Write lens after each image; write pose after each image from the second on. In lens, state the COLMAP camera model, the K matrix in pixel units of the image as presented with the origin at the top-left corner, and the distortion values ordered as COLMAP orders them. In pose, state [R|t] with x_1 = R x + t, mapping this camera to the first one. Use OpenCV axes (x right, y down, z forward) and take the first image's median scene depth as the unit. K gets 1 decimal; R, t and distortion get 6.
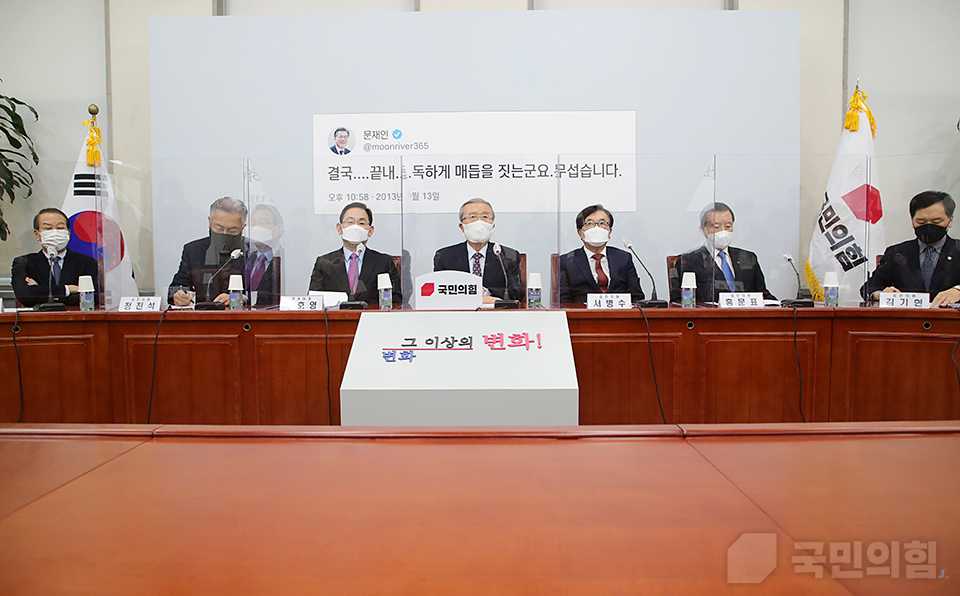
lens RADIAL K [[627.4, 0, 483.4], [0, 627.4, 295.2], [0, 0, 1]] dist [-0.082206, 0.006565]
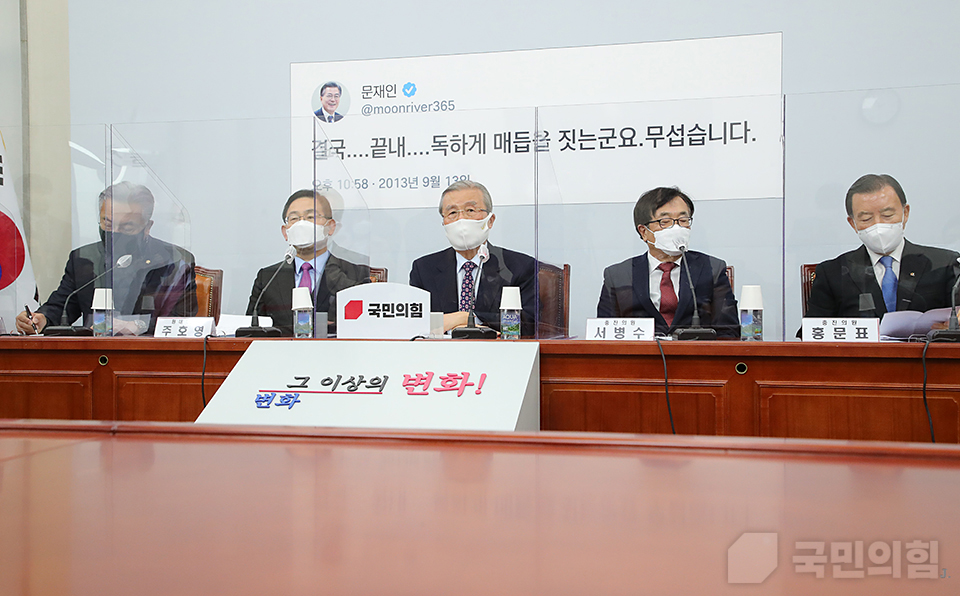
lens RADIAL K [[998.7, 0, 477.4], [0, 998.7, 299.2], [0, 0, 1]] dist [0.061766, 0.000000]
pose [[0.977370, 0.003969, -0.211498, 0.162999], [-0.014588, 0.998708, -0.048672, 0.018154], [0.211031, 0.050656, 0.976166, -0.023985]]
